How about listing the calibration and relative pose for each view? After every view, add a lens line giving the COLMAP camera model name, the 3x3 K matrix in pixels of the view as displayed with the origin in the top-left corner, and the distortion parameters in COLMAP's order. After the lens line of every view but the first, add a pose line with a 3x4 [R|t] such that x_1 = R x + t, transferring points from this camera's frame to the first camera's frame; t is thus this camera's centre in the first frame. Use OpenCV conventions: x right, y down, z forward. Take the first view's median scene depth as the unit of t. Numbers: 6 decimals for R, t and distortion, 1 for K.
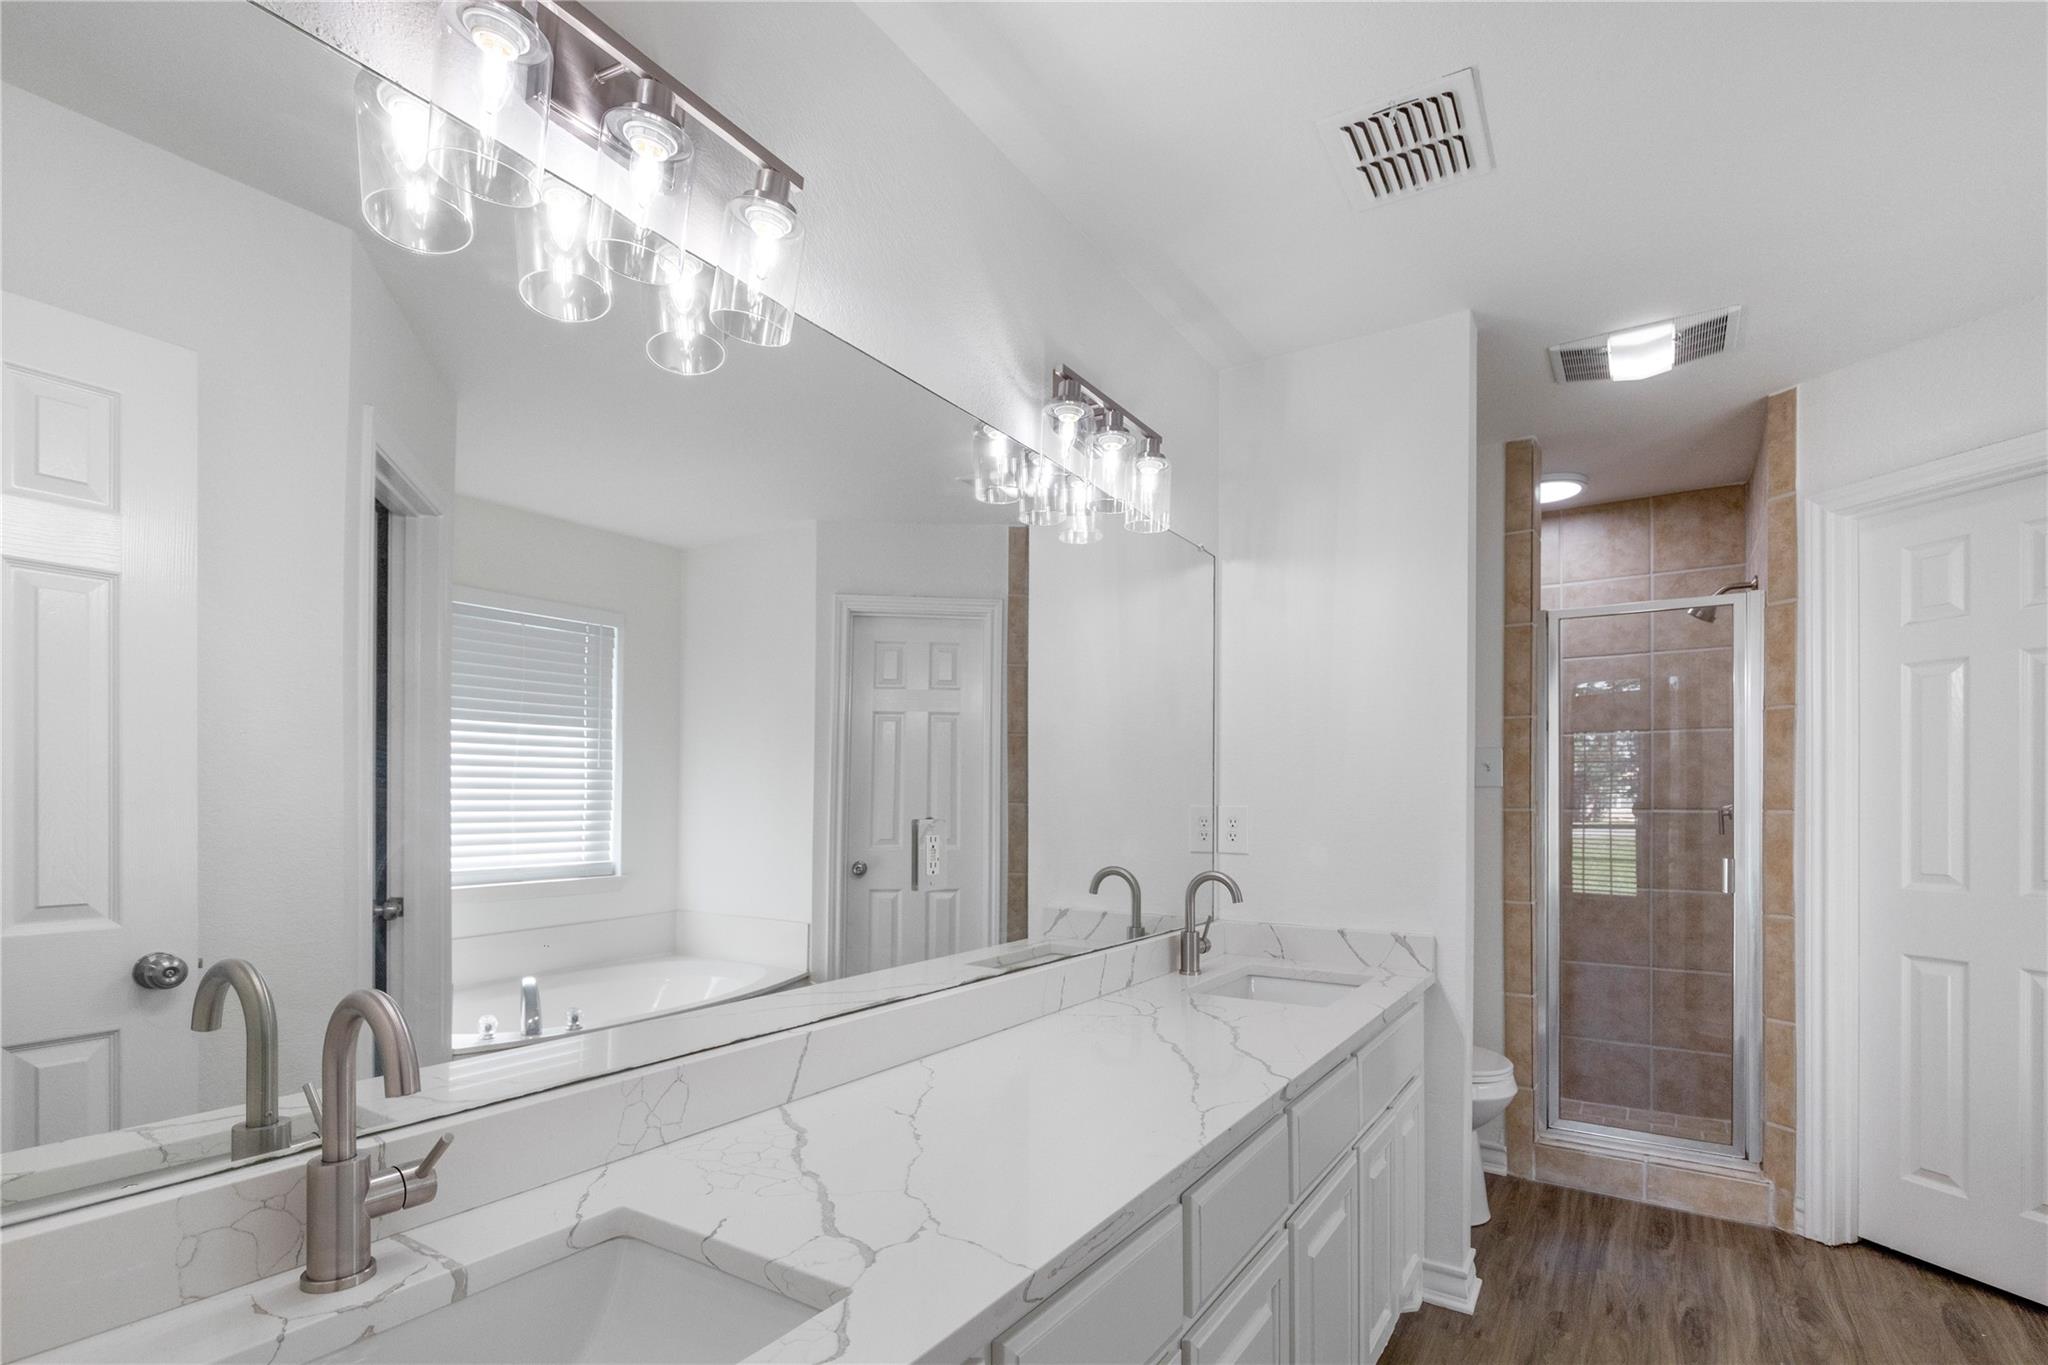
lens RADIAL K [[986.0, 0, 1022.1], [0, 986.0, 799.1], [0, 0, 1]] dist [0.000682, -0.000483]
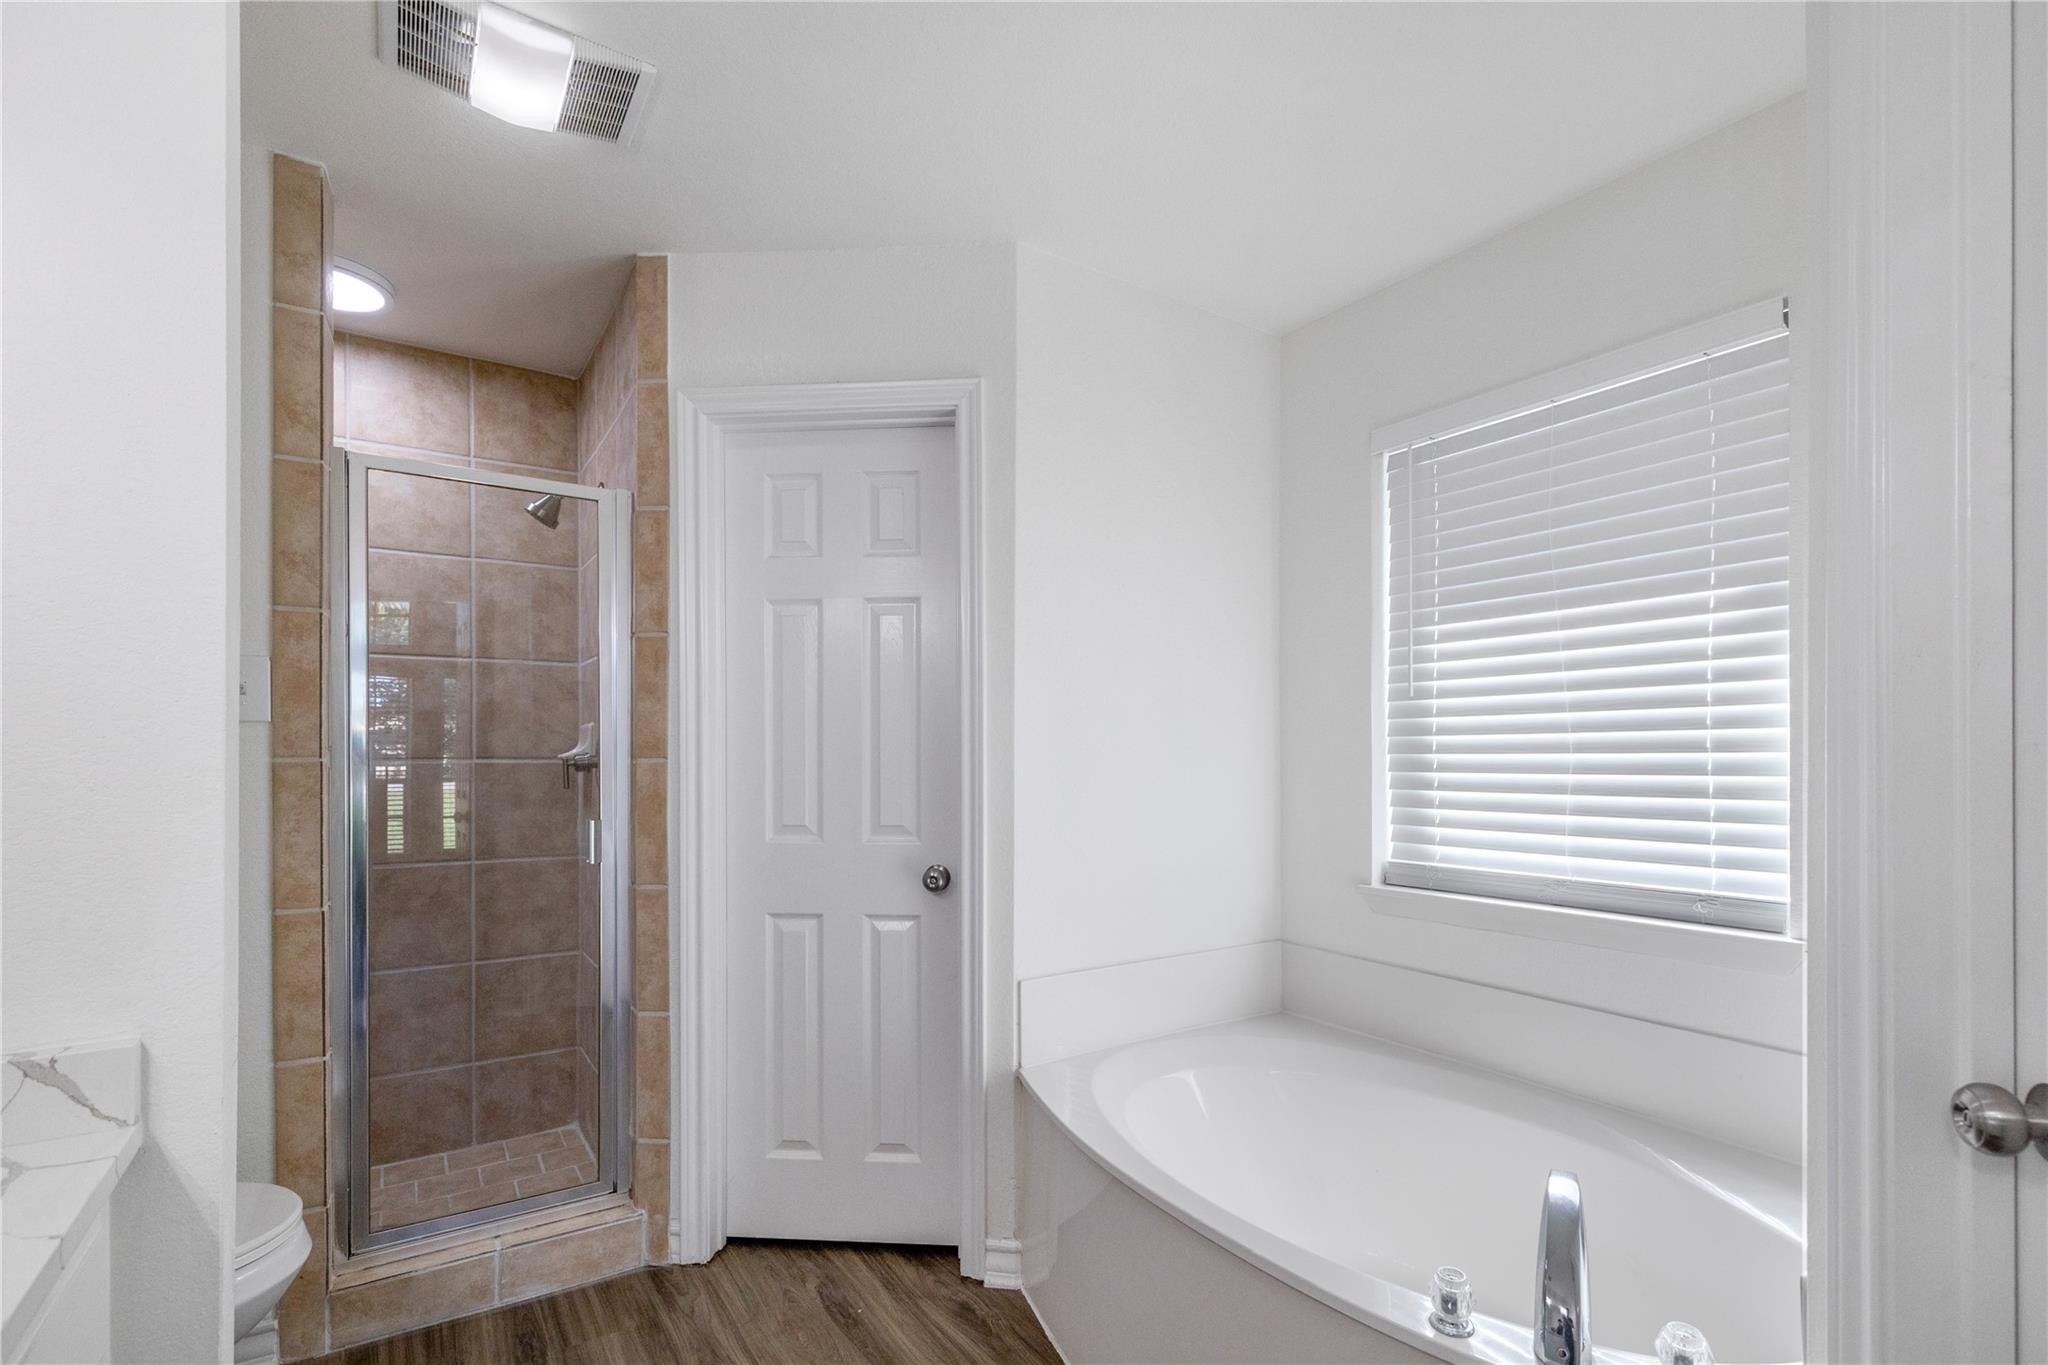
lens RADIAL K [[965.8, 0, 1020.0], [0, 965.8, 757.8], [0, 0, 1]] dist [0.002325, -0.000141]
pose [[0.406209, -0.003338, 0.913774, 0.150128], [-0.003055, 0.999983, 0.005011, 0.005567], [-0.913775, -0.004827, 0.406192, 0.383124]]
